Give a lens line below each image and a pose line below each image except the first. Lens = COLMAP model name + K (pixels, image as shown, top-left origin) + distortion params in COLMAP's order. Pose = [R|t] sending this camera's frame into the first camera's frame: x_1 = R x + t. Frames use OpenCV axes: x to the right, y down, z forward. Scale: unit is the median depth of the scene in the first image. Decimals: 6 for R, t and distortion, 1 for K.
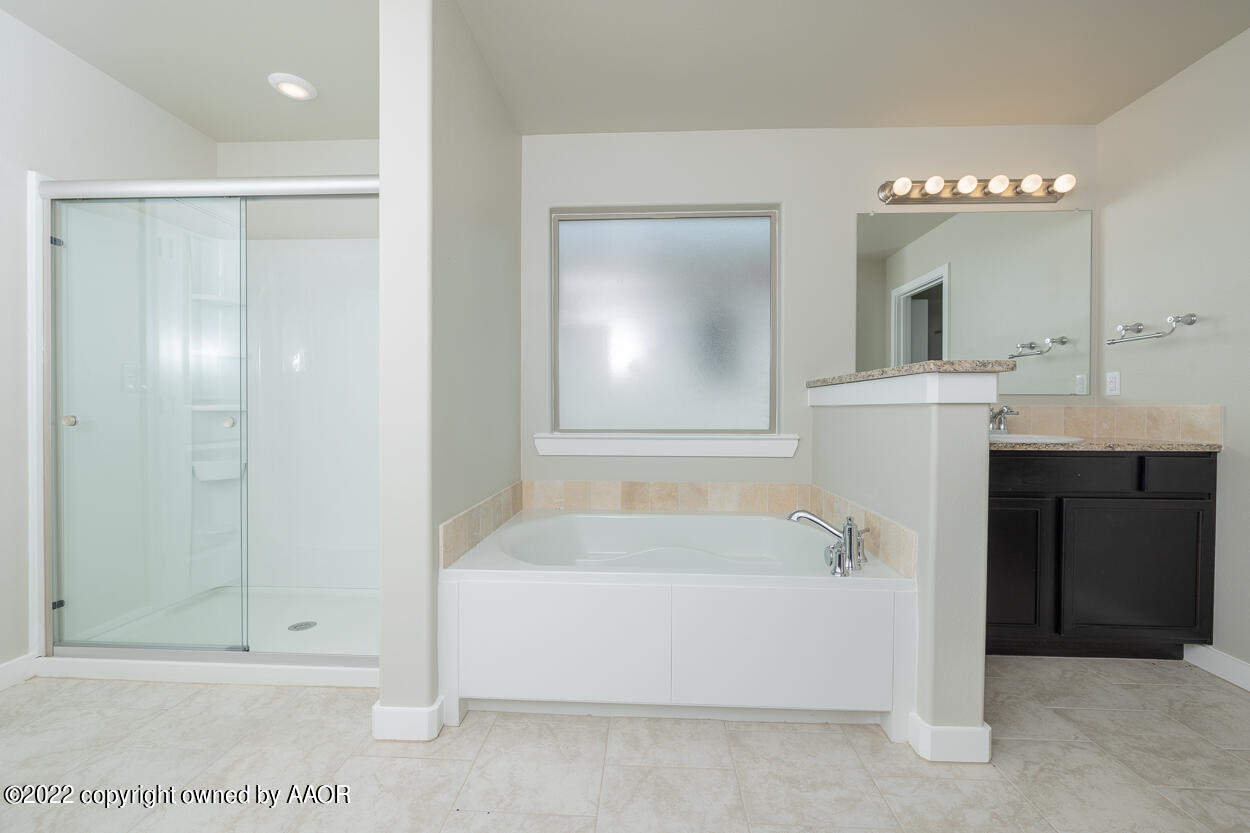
lens RADIAL K [[524.3, 0, 625.0], [0, 524.3, 416.5], [0, 0, 1]] dist [-0.000191, 0.000272]
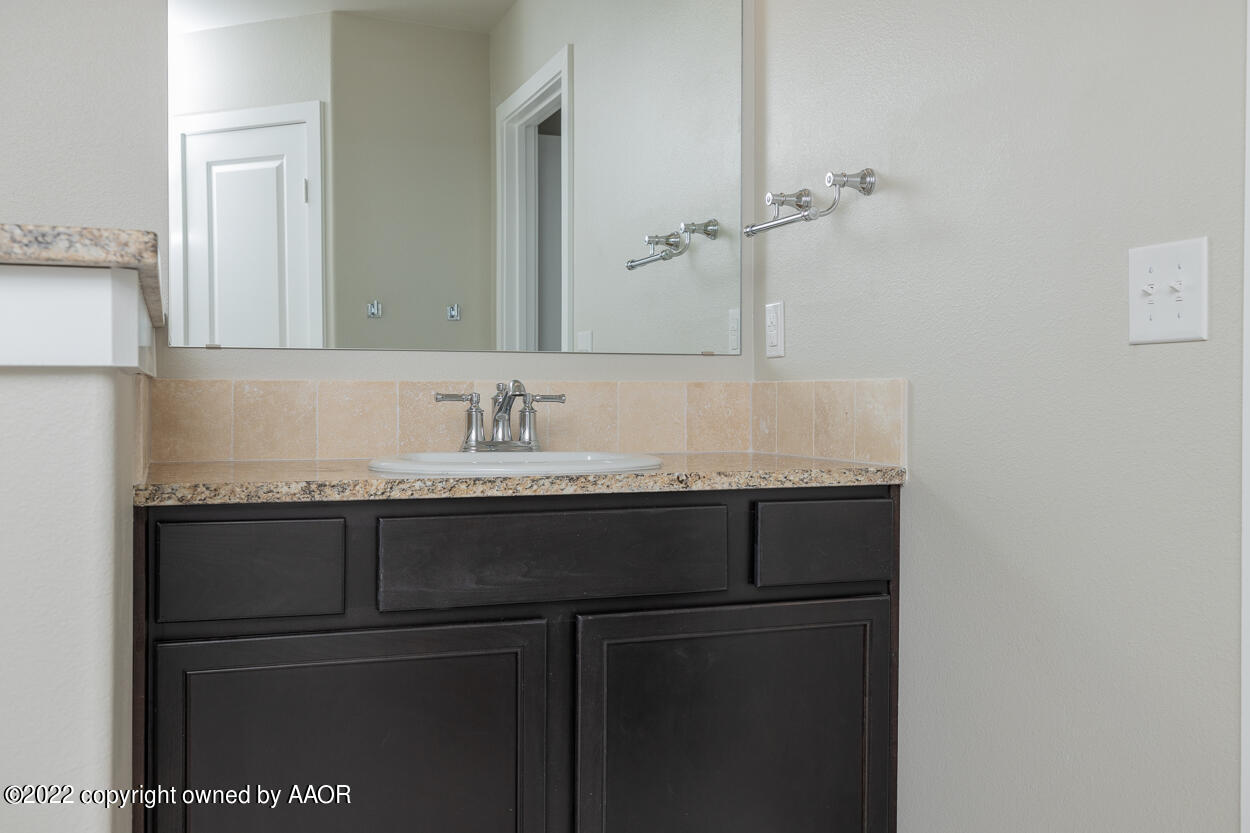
lens RADIAL K [[1203.0, 0, 625.0], [0, 1203.0, 416.5], [0, 0, 1]] dist [-0.002391, 0.010889]
pose [[0.921977, -0.009764, 0.387122, 0.525381], [0.007640, 0.999946, 0.007025, 0.001499], [-0.387170, -0.003520, 0.922002, 0.160467]]
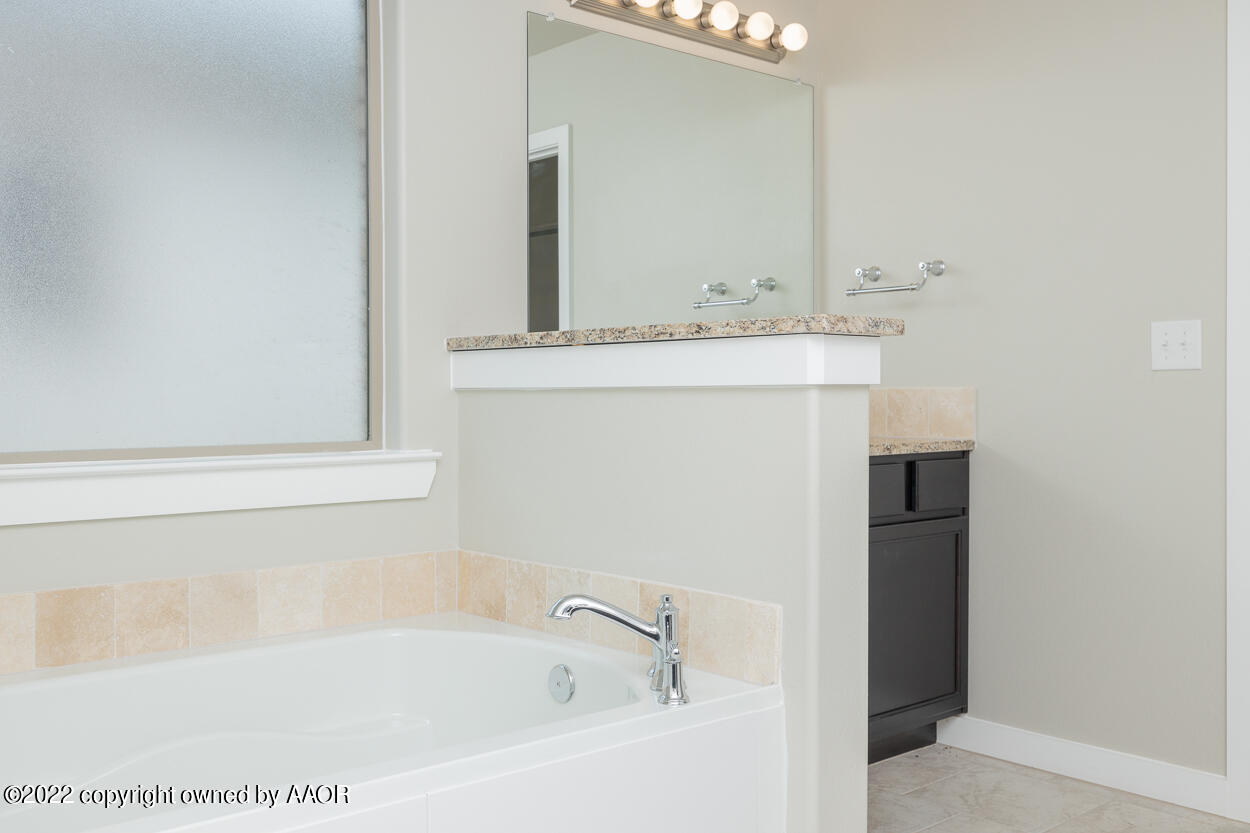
lens RADIAL K [[1203.0, 0, 625.0], [0, 1203.0, 416.5], [0, 0, 1]] dist [-0.002391, 0.010889]
pose [[0.717560, -0.018115, 0.696262, -0.398248], [0.015923, 0.999827, 0.009602, -0.004360], [-0.696315, 0.004197, 0.717724, 0.120267]]
